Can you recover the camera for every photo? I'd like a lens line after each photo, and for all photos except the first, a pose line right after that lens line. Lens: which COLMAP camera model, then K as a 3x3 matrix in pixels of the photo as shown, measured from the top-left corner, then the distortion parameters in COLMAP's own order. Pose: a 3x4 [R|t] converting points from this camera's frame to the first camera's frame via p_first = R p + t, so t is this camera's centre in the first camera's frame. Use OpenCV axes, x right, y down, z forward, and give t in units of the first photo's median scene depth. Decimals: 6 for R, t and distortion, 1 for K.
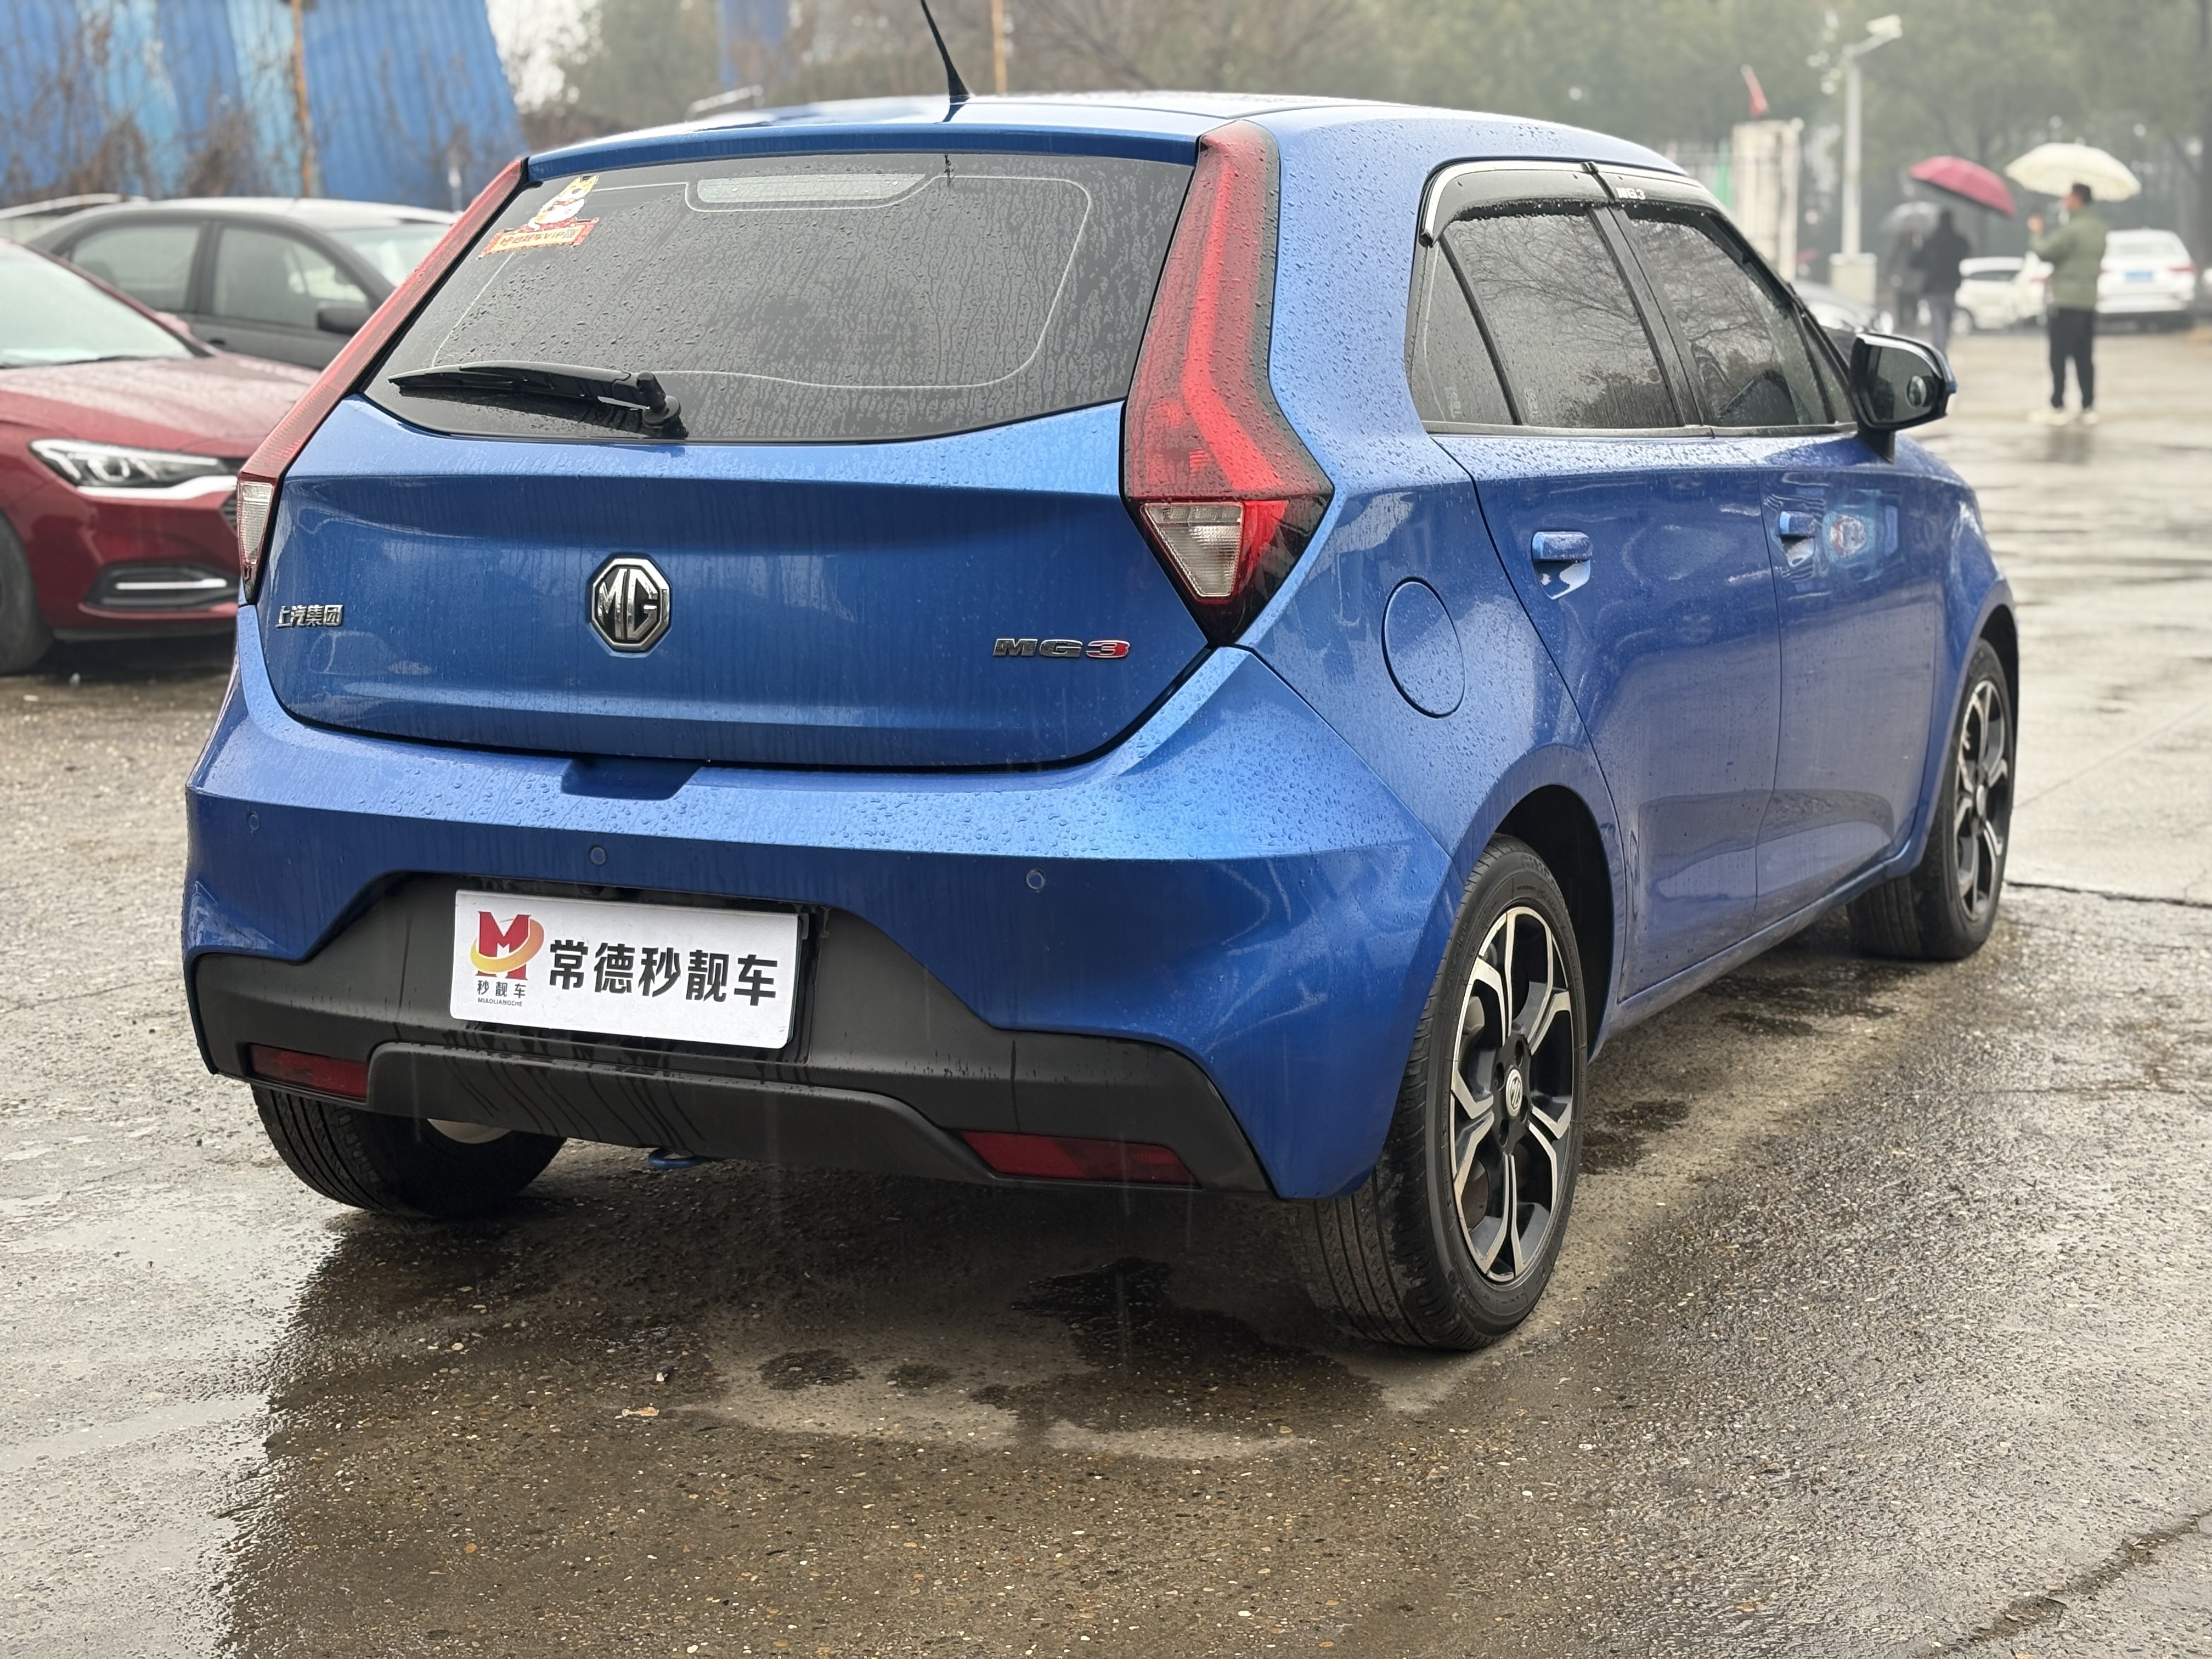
lens RADIAL K [[3260.6, 0, 1106.0], [0, 3260.6, 829.5], [0, 0, 1]] dist [0.266458, -0.928205]
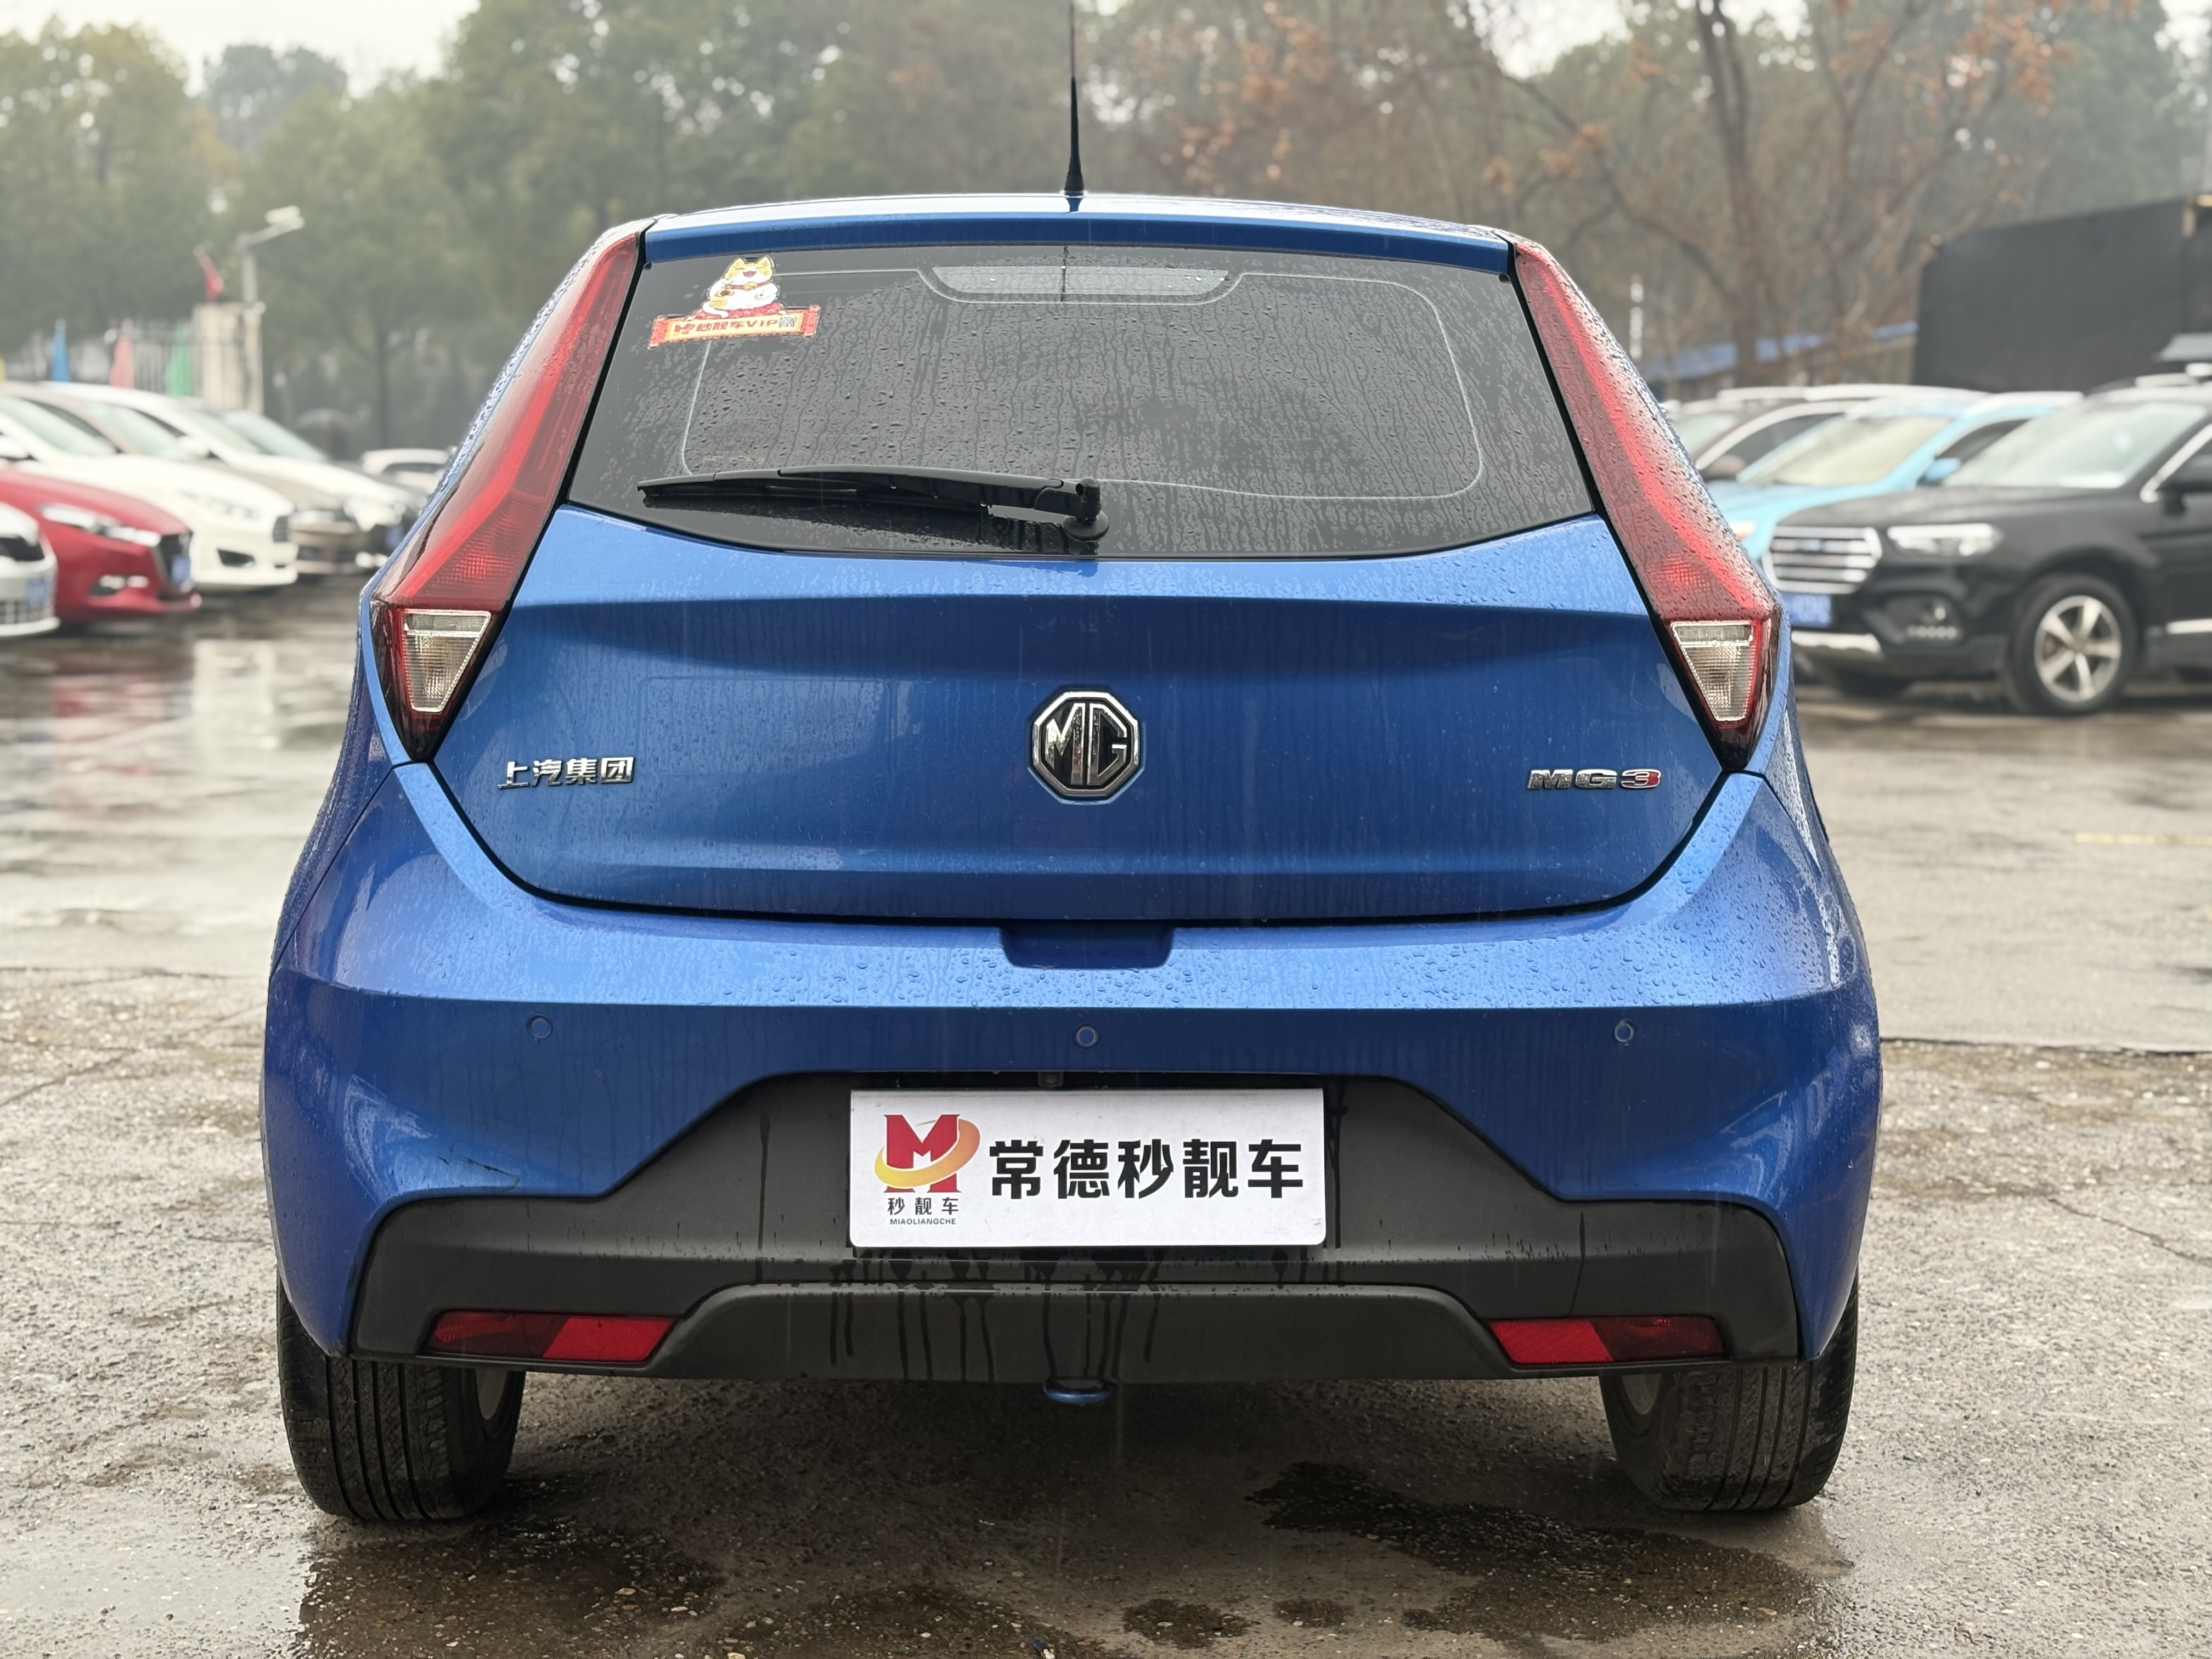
lens RADIAL K [[3260.6, 0, 1106.0], [0, 3260.6, 829.5], [0, 0, 1]] dist [0.266458, -0.928205]
pose [[0.883362, -0.028673, 0.467814, -0.541801], [0.055005, 0.997572, -0.042721, -0.009191], [-0.465453, 0.063470, 0.882794, 0.240155]]
